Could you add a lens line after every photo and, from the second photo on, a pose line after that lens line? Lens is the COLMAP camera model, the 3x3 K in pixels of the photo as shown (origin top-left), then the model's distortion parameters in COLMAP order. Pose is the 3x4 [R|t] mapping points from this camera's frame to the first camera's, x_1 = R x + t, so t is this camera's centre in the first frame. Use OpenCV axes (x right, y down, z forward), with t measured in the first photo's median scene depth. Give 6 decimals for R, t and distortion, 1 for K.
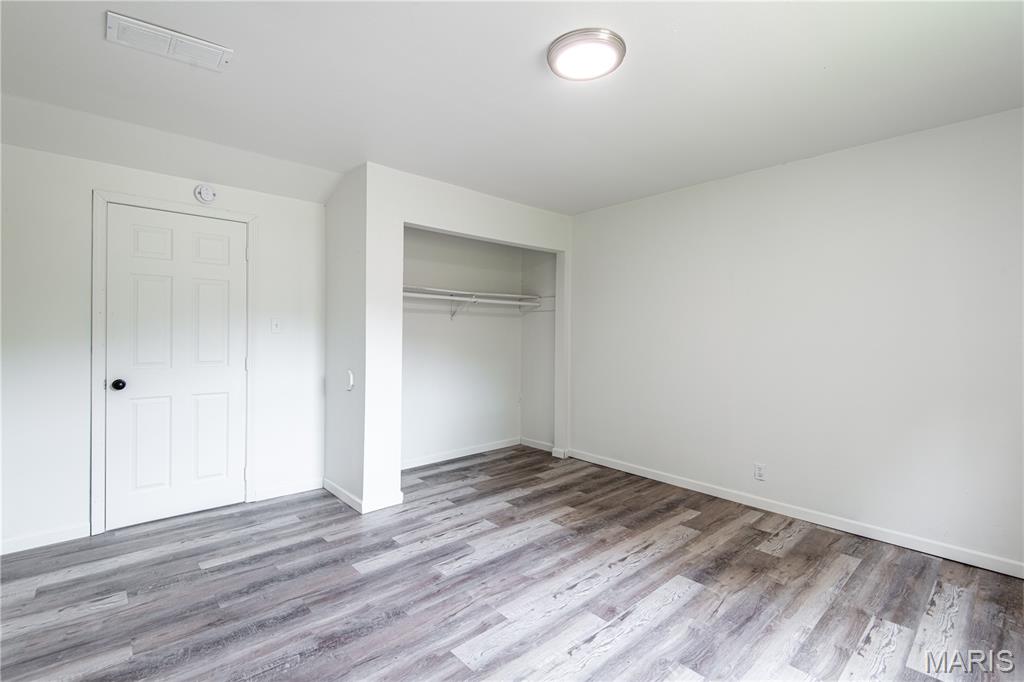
lens RADIAL K [[462.7, 0, 509.3], [0, 462.7, 336.8], [0, 0, 1]] dist [0.020557, -0.011967]
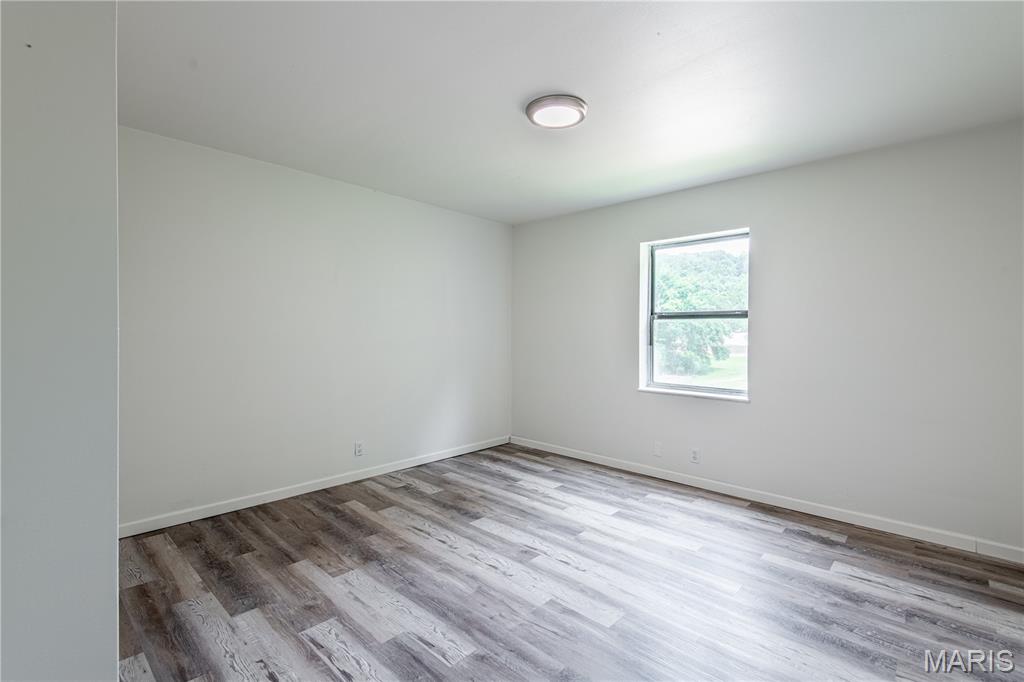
lens RADIAL K [[462.7, 0, 522.8], [0, 462.7, 328.9], [0, 0, 1]] dist [0.020557, -0.011967]
pose [[-0.096435, -0.005265, 0.995325, -0.789540], [-0.002178, 0.999985, 0.005079, -0.012371], [-0.995337, -0.001678, -0.096445, 0.877122]]
